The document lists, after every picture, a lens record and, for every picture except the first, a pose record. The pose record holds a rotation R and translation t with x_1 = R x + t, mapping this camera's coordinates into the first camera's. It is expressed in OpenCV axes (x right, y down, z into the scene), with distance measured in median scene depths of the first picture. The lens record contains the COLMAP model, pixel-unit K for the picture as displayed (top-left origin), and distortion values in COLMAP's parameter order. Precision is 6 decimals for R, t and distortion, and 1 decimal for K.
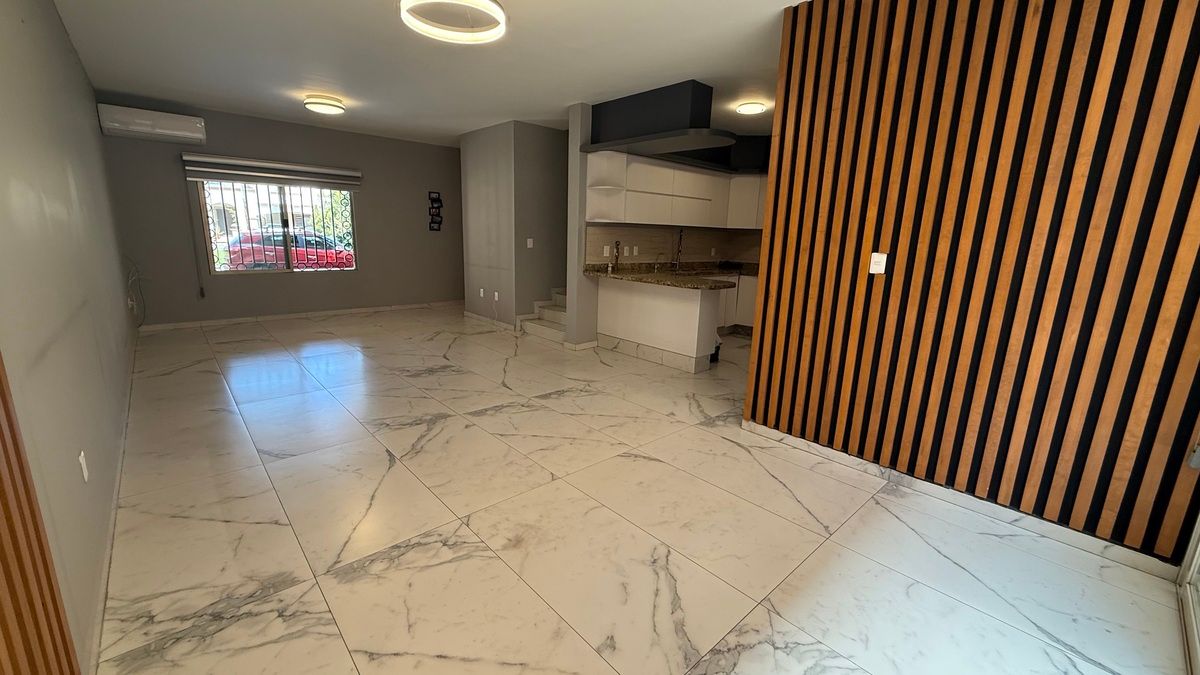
lens RADIAL K [[477.6, 0, 596.3], [0, 477.6, 339.7], [0, 0, 1]] dist [-0.000347, 0.000039]
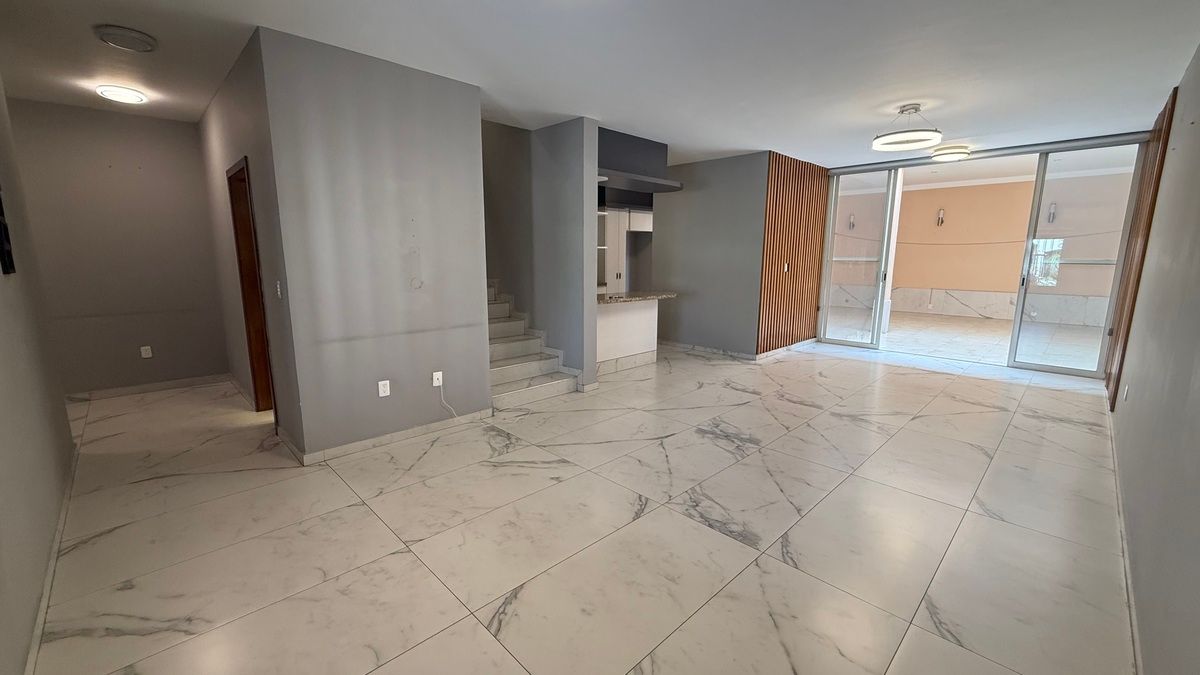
lens RADIAL K [[477.6, 0, 604.7], [0, 477.6, 334.6], [0, 0, 1]] dist [-0.000347, 0.000039]
pose [[-0.044298, -0.198061, 0.979188, -1.077934], [0.213883, 0.955544, 0.202954, -0.303227], [-0.975854, 0.218422, 0.000033, 1.144590]]
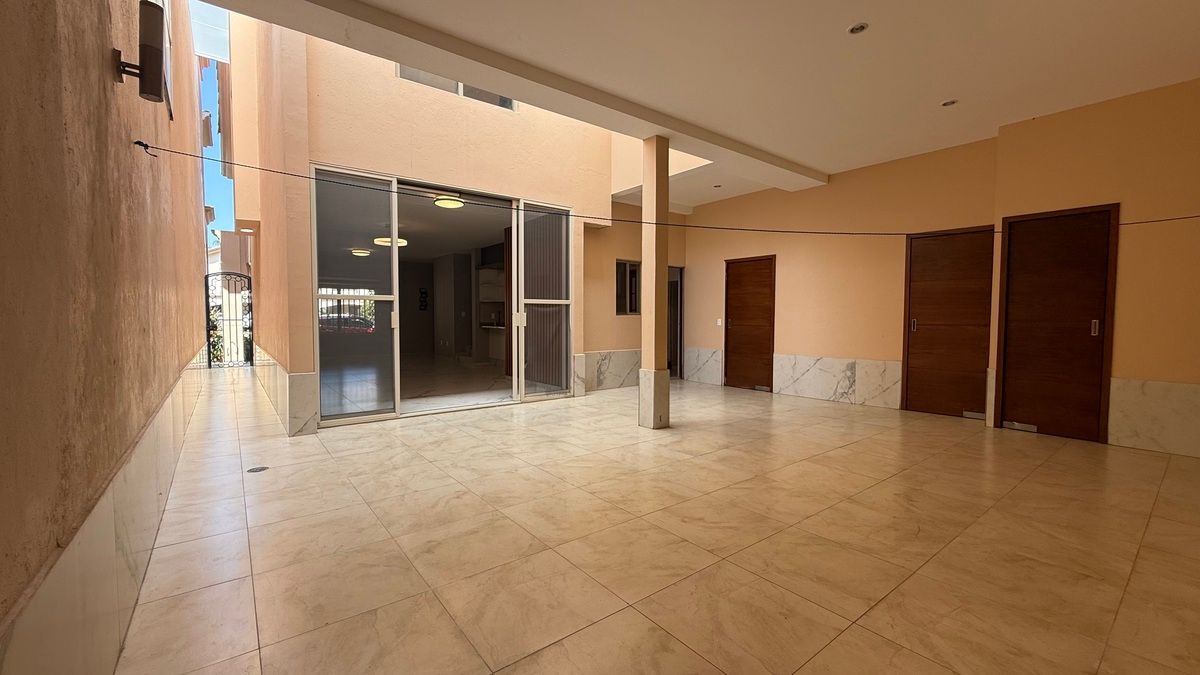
lens RADIAL K [[477.6, 0, 599.7], [0, 477.6, 337.3], [0, 0, 1]] dist [-0.000347, 0.000039]
pose [[0.997139, -0.028402, -0.070048, 0.693637], [0.015806, 0.984581, -0.174212, 0.295011], [0.073915, 0.172607, 0.982214, -1.039753]]
